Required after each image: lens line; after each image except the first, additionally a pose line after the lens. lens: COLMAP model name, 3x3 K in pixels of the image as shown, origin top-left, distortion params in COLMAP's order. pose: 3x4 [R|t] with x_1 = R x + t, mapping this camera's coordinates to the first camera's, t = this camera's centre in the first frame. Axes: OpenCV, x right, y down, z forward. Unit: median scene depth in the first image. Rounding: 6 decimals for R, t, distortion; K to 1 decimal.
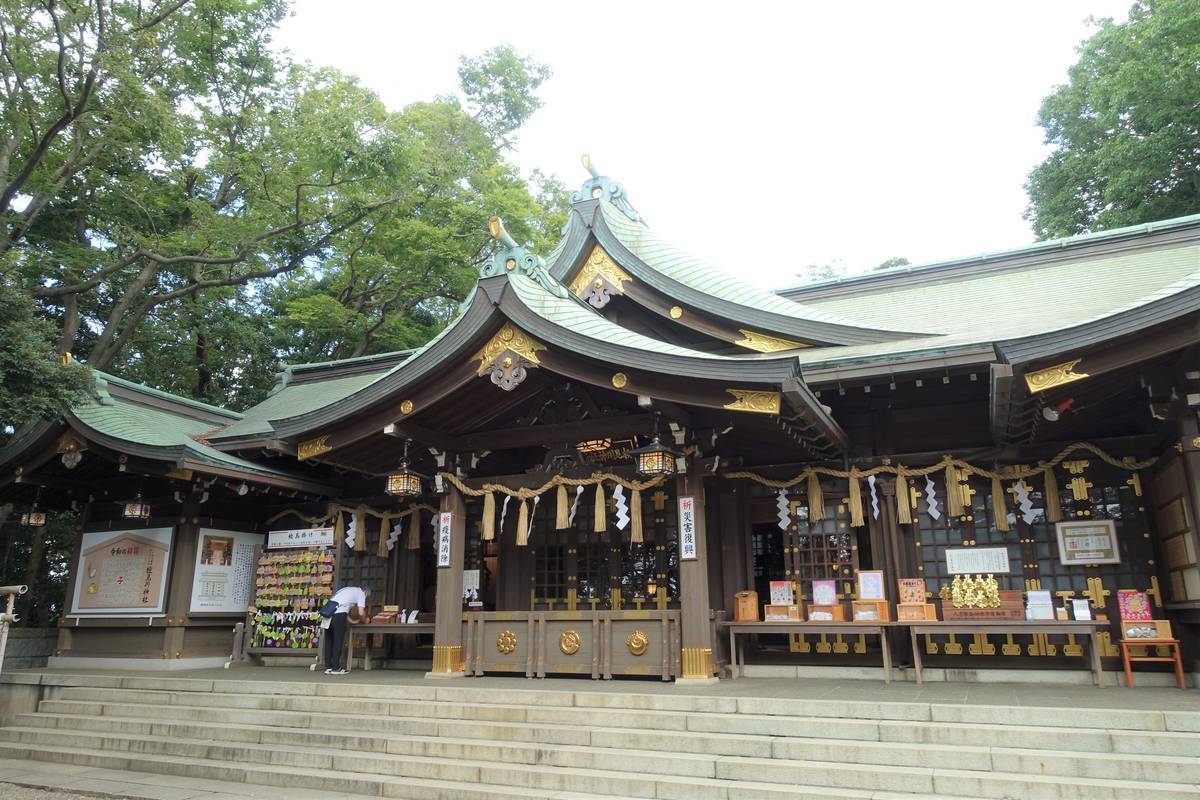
lens RADIAL K [[824.8, 0, 600.0], [0, 824.8, 400.0], [0, 0, 1]] dist [0.001452, -0.004144]
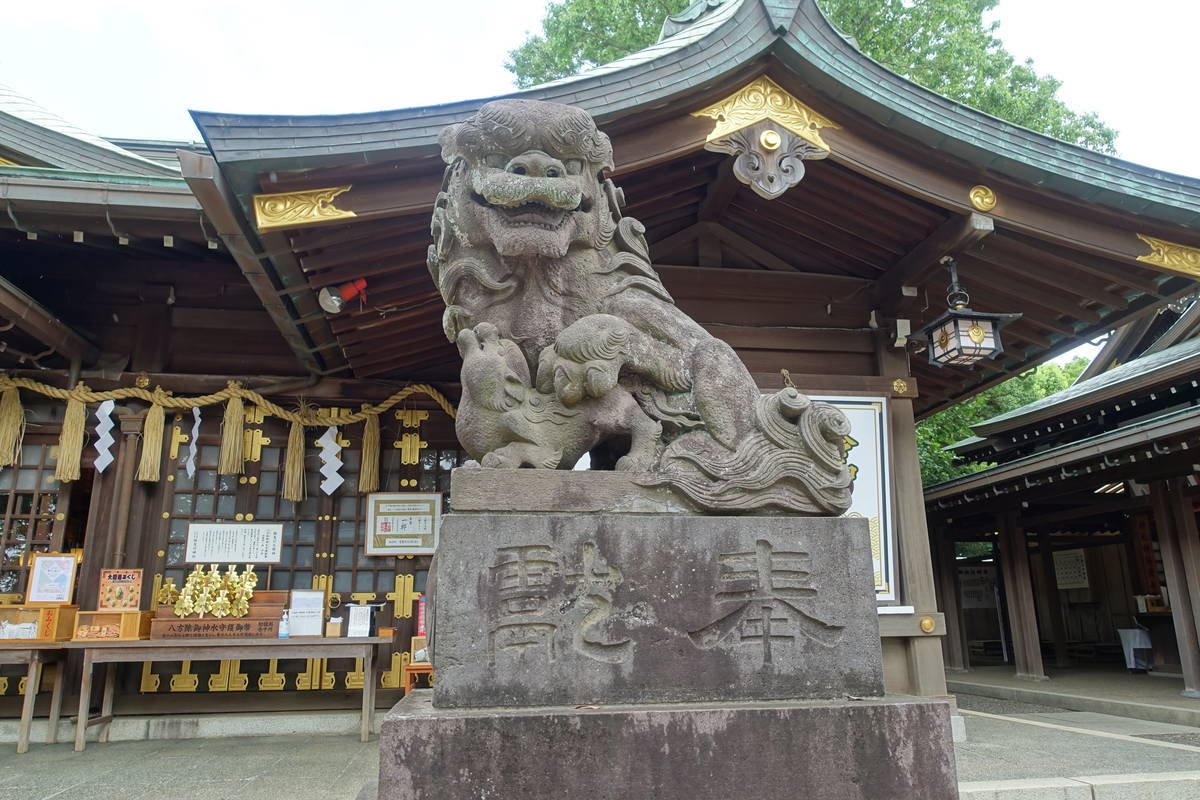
lens RADIAL K [[824.8, 0, 600.0], [0, 824.8, 400.0], [0, 0, 1]] dist [0.001452, -0.004144]
pose [[0.839394, 0.137963, 0.525723, 0.341312], [-0.134017, 0.989920, -0.045803, 0.076970], [-0.526743, -0.032009, 0.849422, 0.315351]]
